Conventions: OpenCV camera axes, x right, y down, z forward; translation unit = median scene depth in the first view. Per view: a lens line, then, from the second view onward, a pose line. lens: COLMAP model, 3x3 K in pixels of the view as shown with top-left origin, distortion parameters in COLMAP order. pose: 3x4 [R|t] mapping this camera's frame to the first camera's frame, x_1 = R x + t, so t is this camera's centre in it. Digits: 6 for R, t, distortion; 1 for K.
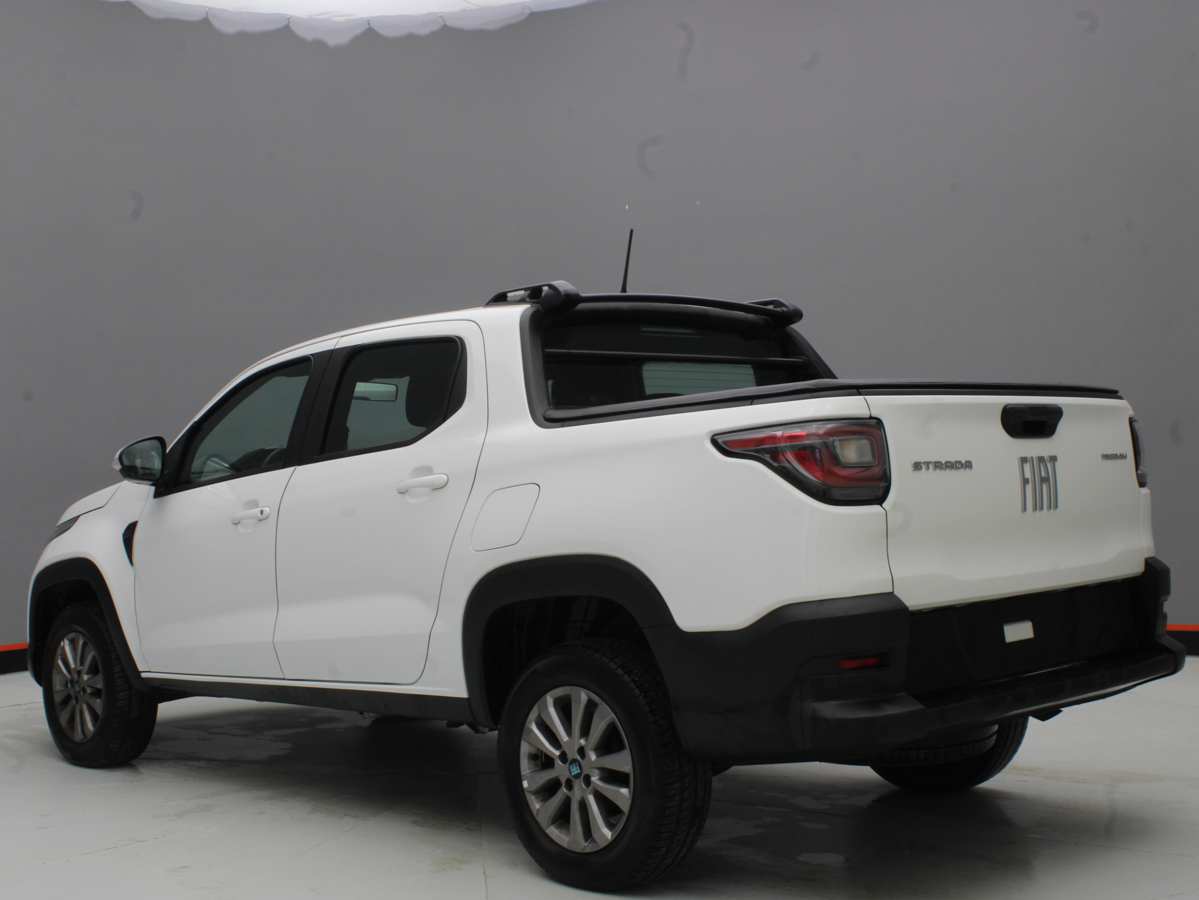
lens RADIAL K [[1578.2, 0, 599.5], [0, 1578.2, 450.0], [0, 0, 1]] dist [-0.115719, -0.016919]
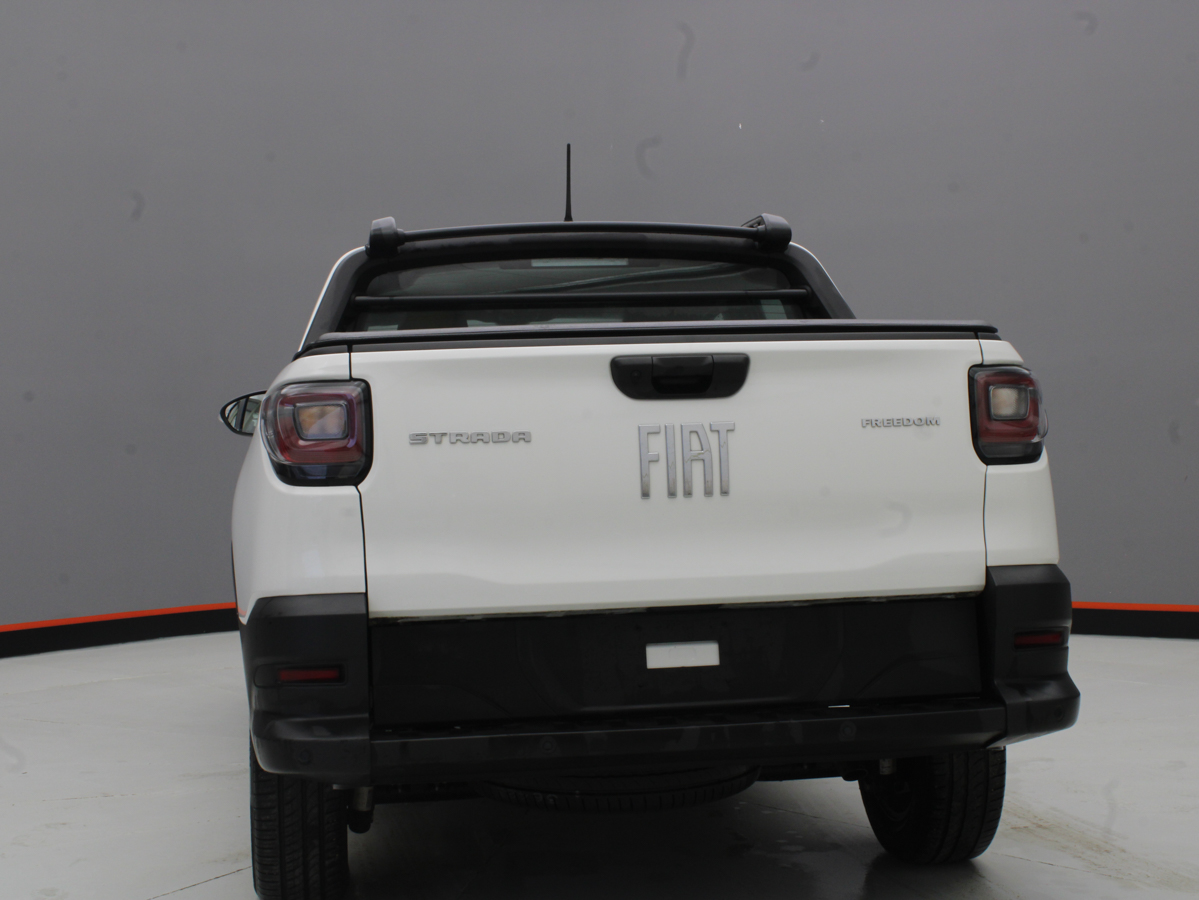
lens RADIAL K [[1824.1, 0, 599.5], [0, 1824.1, 450.0], [0, 0, 1]] dist [-0.059244, -0.100765]
pose [[0.835958, 0.014979, -0.548589, 0.733056], [0.005466, 0.999351, 0.035616, -0.015599], [0.548766, -0.032772, 0.835333, 0.247770]]
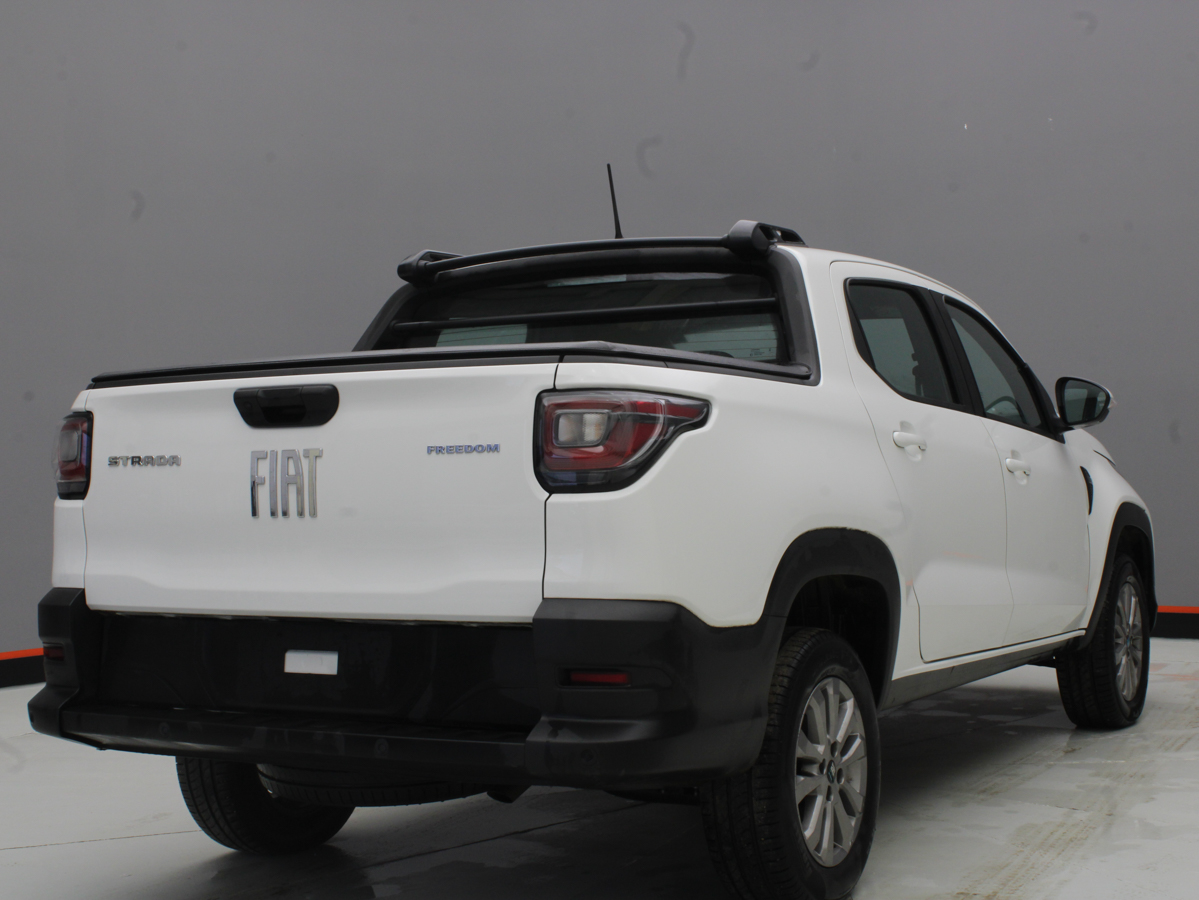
lens RADIAL K [[1824.1, 0, 599.5], [0, 1824.1, 450.0], [0, 0, 1]] dist [-0.059244, -0.100765]
pose [[0.328909, 0.027539, -0.943960, 1.241211], [0.025731, 0.998942, 0.038109, -0.028683], [0.944011, -0.036823, 0.327852, 0.851330]]
